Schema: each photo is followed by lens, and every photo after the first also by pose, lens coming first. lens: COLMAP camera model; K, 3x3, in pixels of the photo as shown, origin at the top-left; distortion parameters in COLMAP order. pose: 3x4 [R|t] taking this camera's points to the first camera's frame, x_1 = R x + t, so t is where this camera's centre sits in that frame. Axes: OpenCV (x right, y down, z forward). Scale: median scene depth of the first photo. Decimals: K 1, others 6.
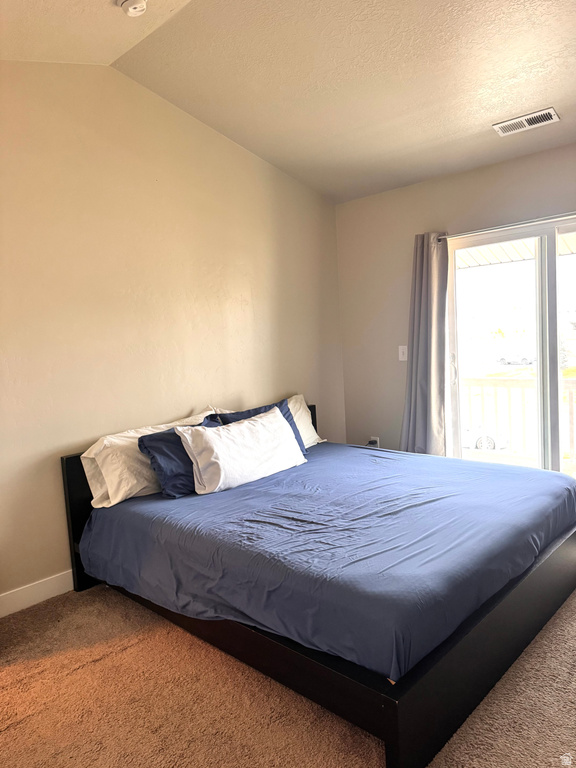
lens RADIAL K [[533.7, 0, 288.0], [0, 533.7, 384.0], [0, 0, 1]] dist [0.085946, -0.123418]
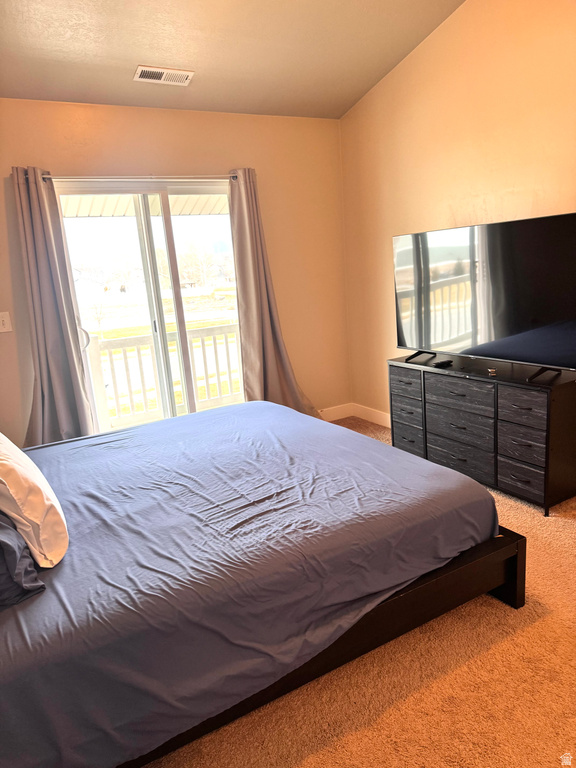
lens RADIAL K [[533.7, 0, 288.0], [0, 533.7, 384.0], [0, 0, 1]] dist [0.085946, -0.123418]
pose [[0.302017, -0.177112, 0.936705, -0.724701], [0.149690, 0.979212, 0.136886, -0.030516], [-0.941477, 0.098873, 0.322251, 0.686298]]
